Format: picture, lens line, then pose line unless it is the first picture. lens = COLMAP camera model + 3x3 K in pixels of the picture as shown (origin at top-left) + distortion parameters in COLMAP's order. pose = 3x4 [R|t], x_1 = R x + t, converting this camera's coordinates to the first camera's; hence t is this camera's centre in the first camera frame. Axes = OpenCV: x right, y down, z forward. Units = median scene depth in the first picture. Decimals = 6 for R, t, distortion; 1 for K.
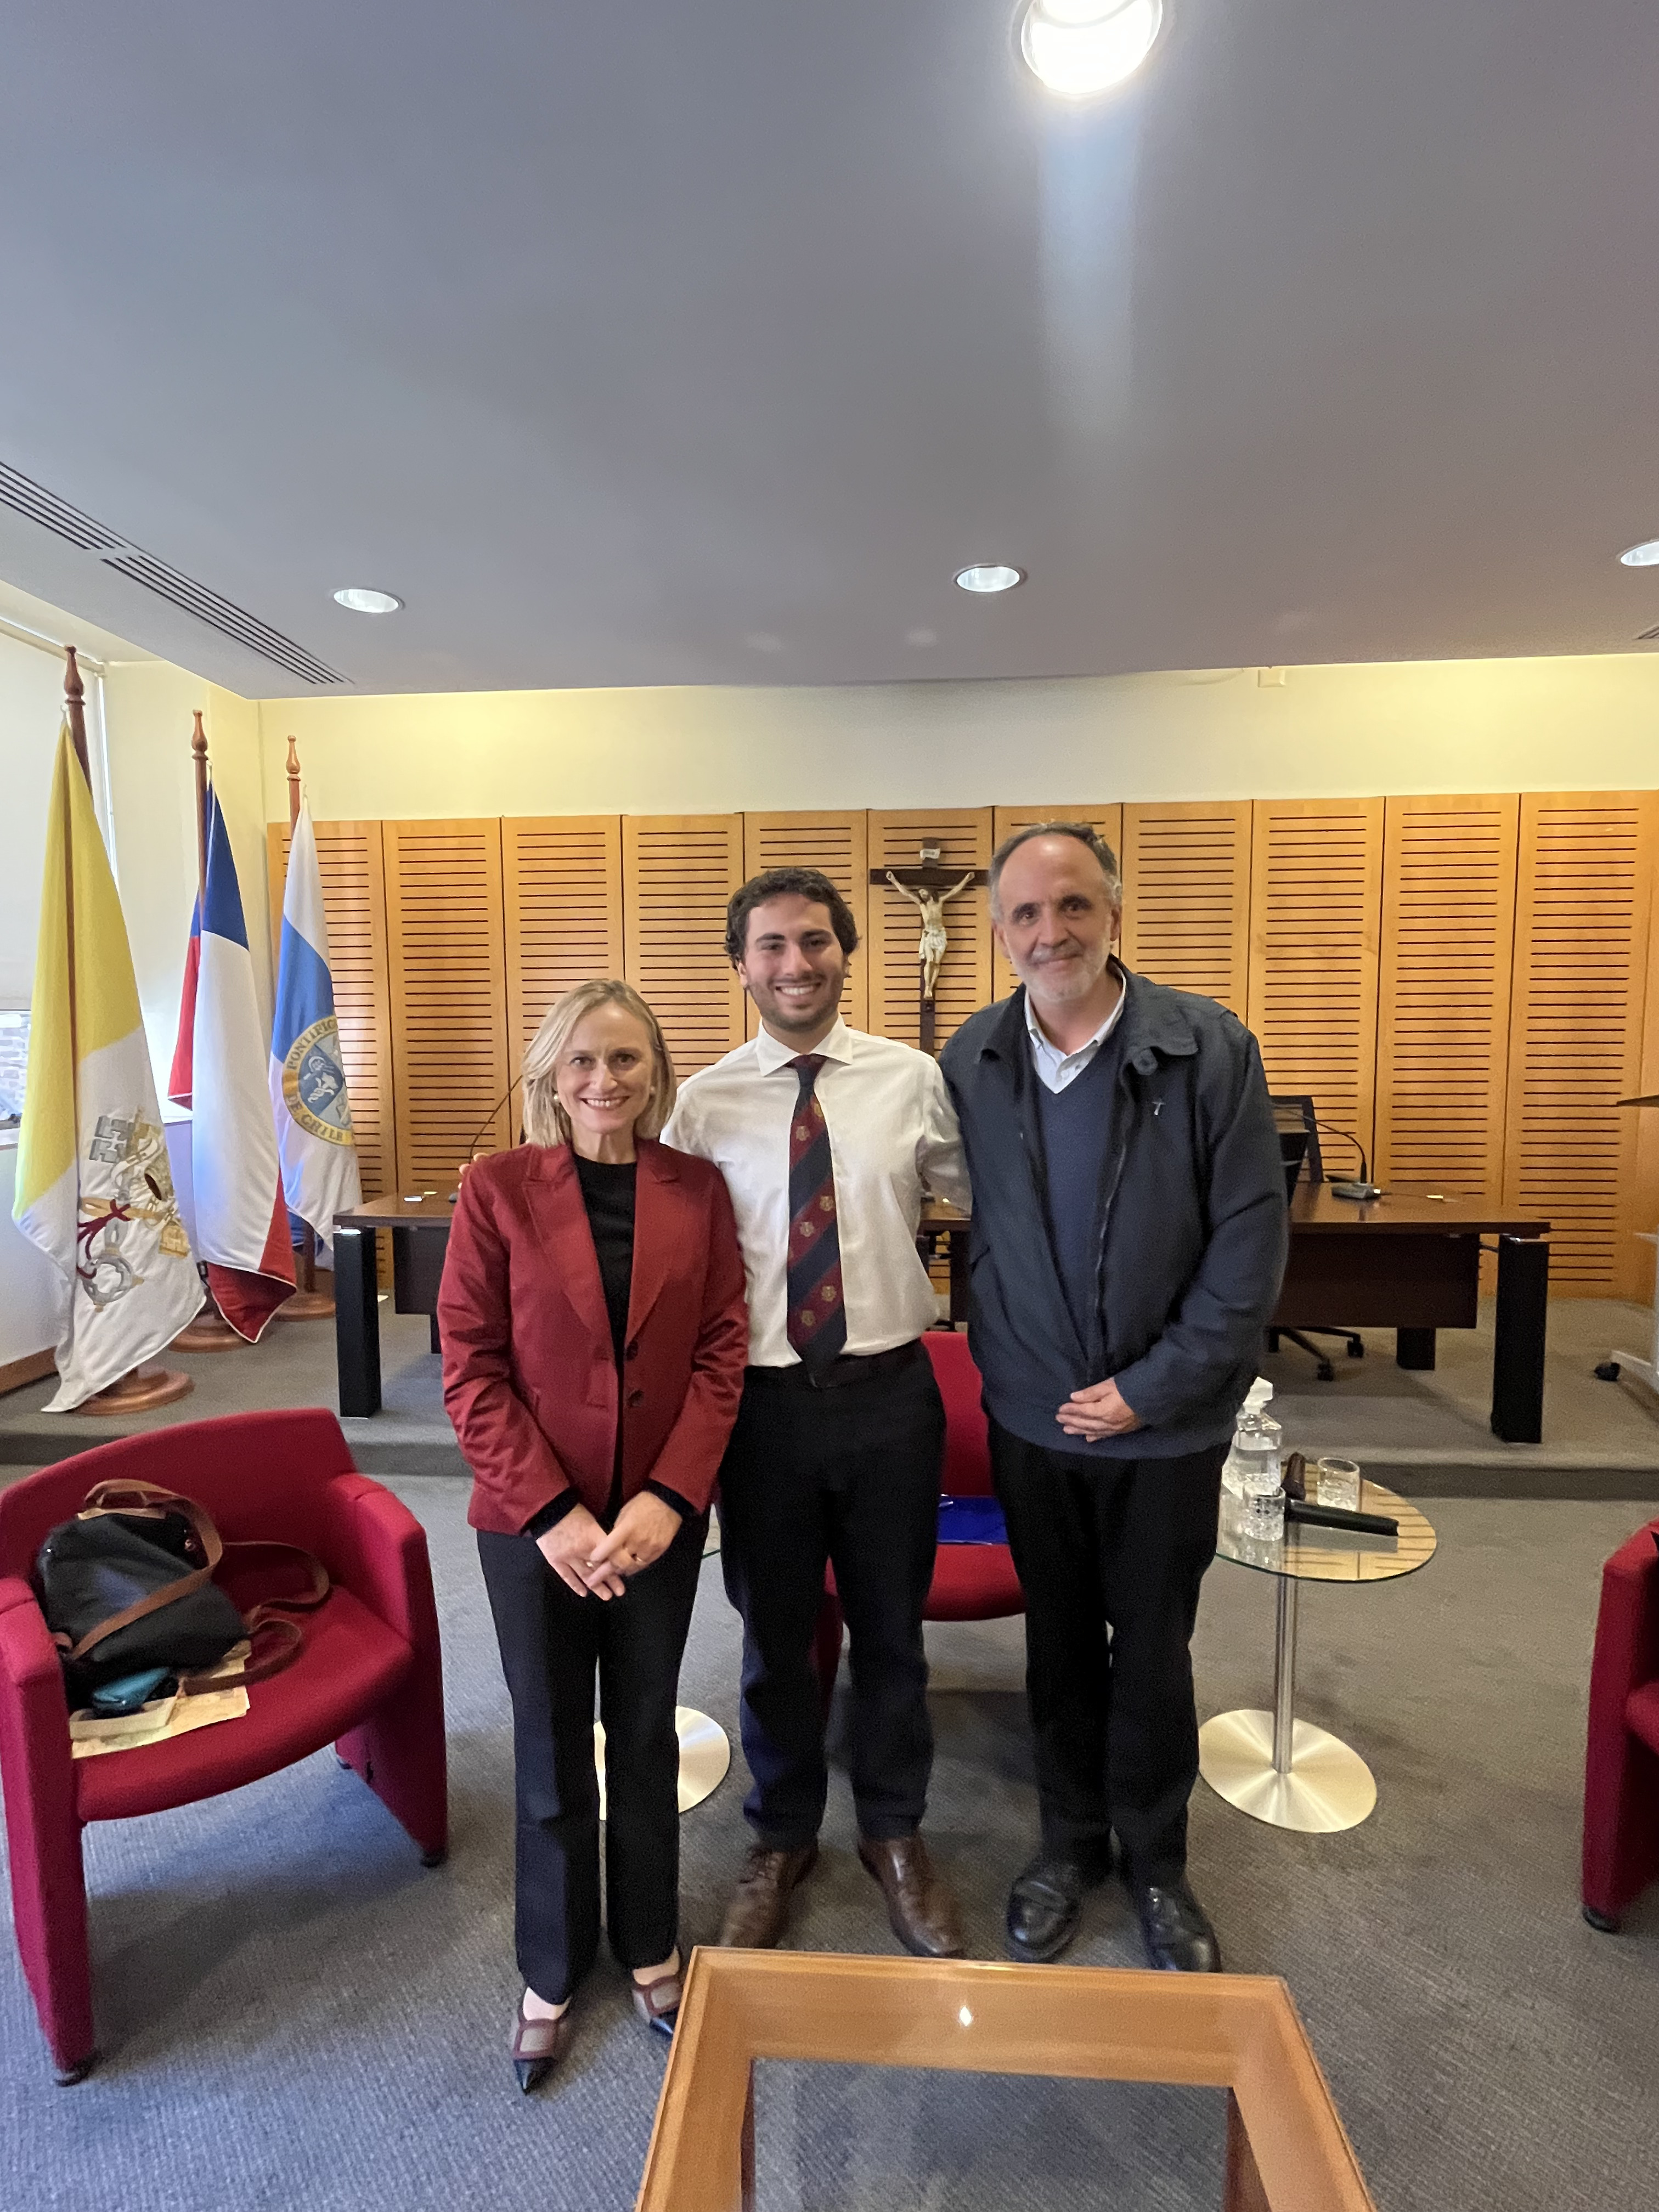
lens RADIAL K [[1052.0, 0, 830.1], [0, 1052.0, 1108.8], [0, 0, 1]] dist [-0.005916, 0.000270]
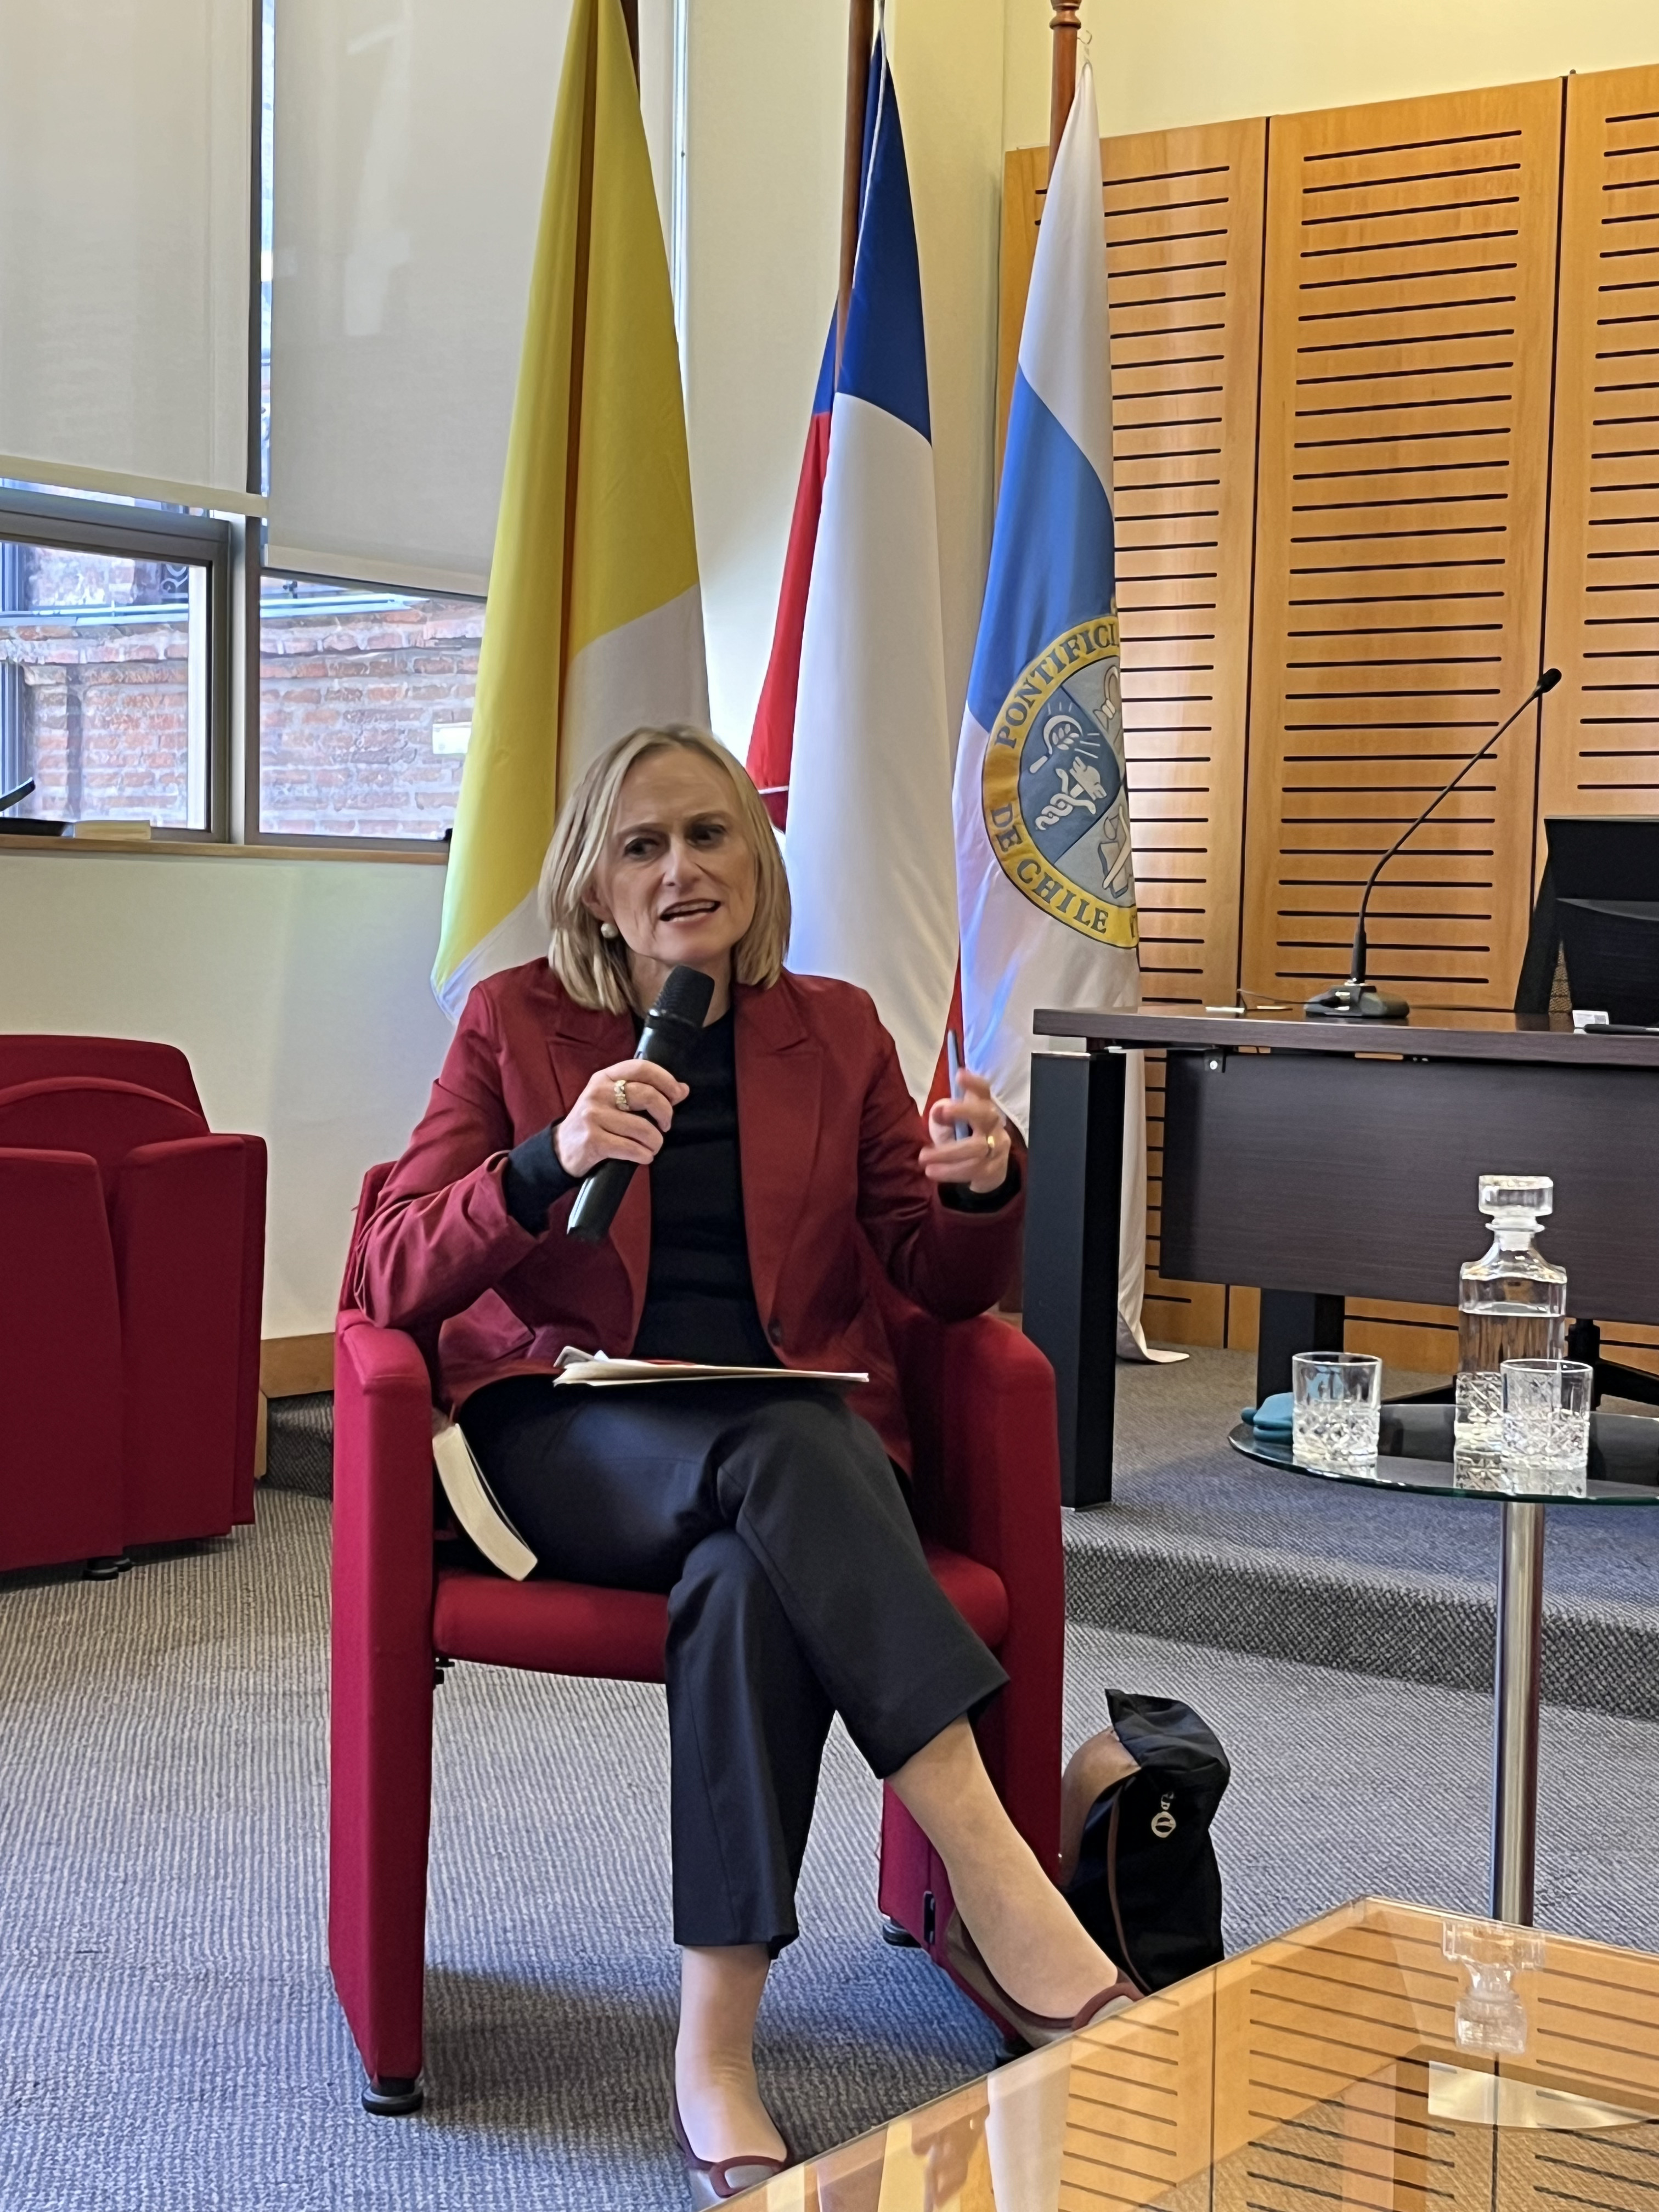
lens RADIAL K [[3418.0, 0, 820.0], [0, 3418.0, 1149.3], [0, 0, 1]] dist [0.065028, 0.000000]
pose [[0.846033, 0.063826, -0.529297, 0.133735], [-0.073587, 0.997285, 0.002637, 0.118584], [0.528028, 0.036718, 0.848433, -0.149542]]
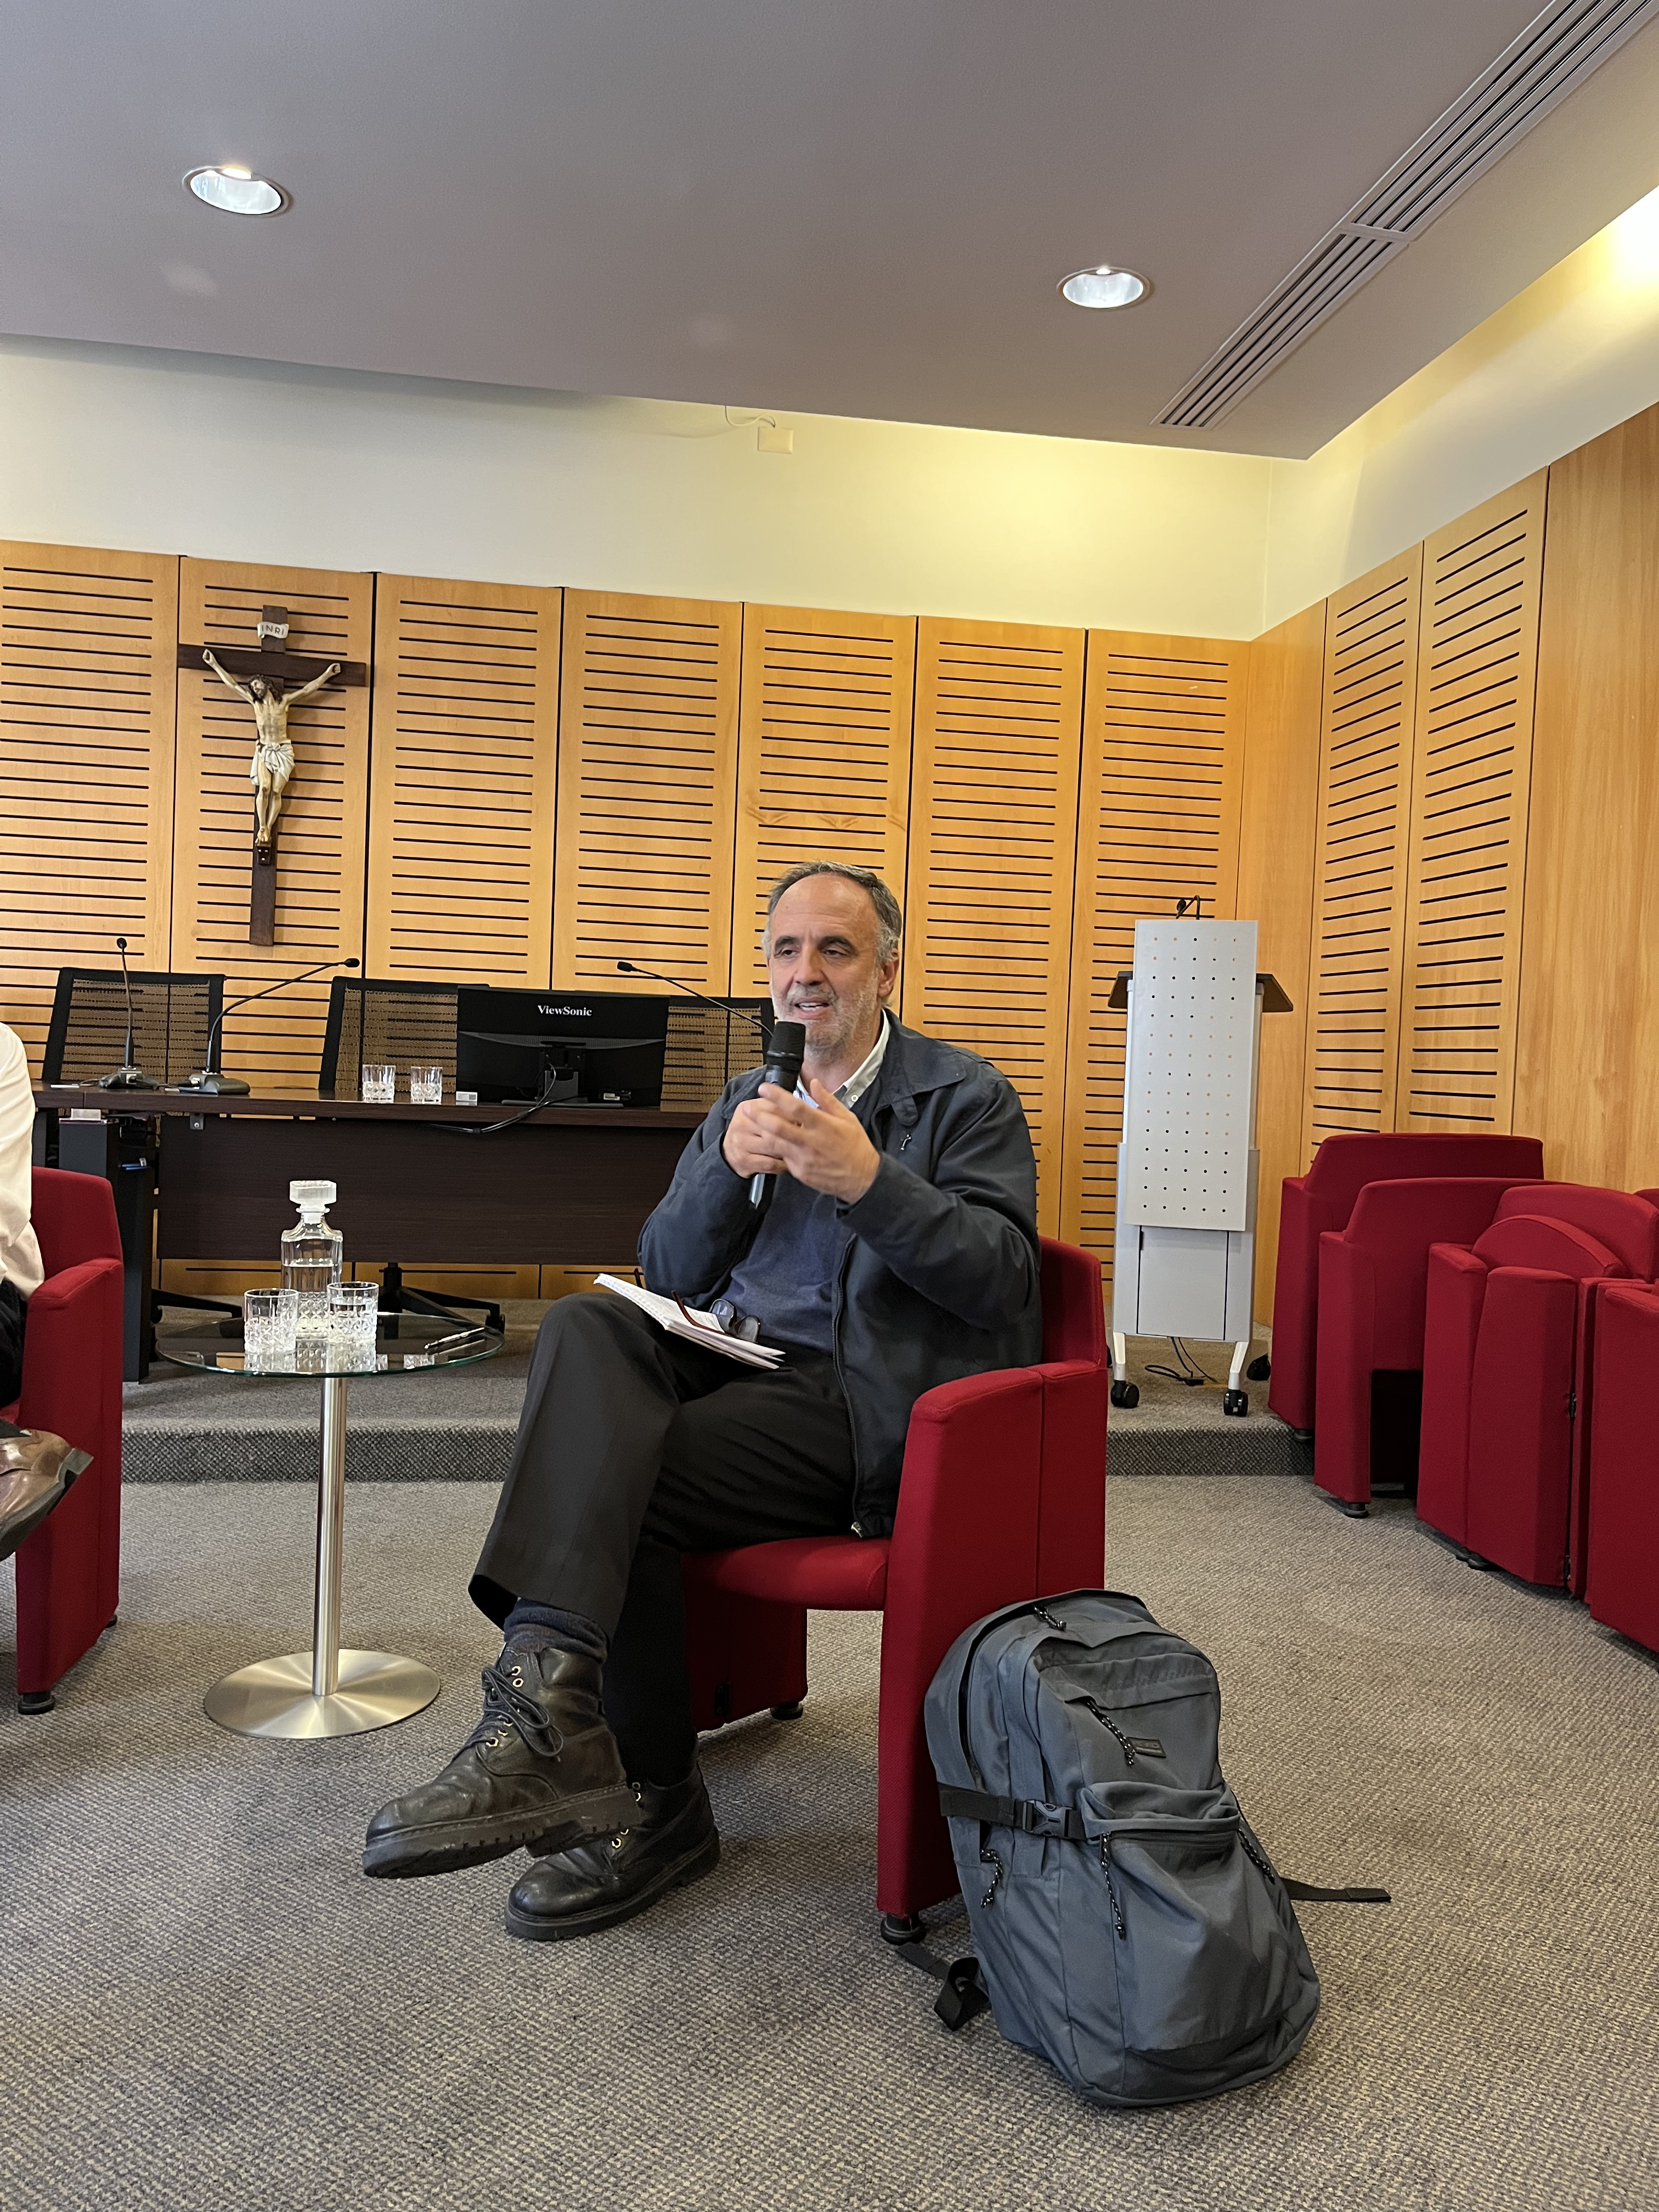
lens RADIAL K [[1684.4, 0, 828.2], [0, 1684.4, 1106.4], [0, 0, 1]] dist [0.067681, -0.093685]
pose [[0.972432, 0.039656, 0.229791, 0.208285], [-0.027993, 0.998160, -0.053794, 0.113005], [-0.231501, 0.045878, 0.971752, -0.127848]]
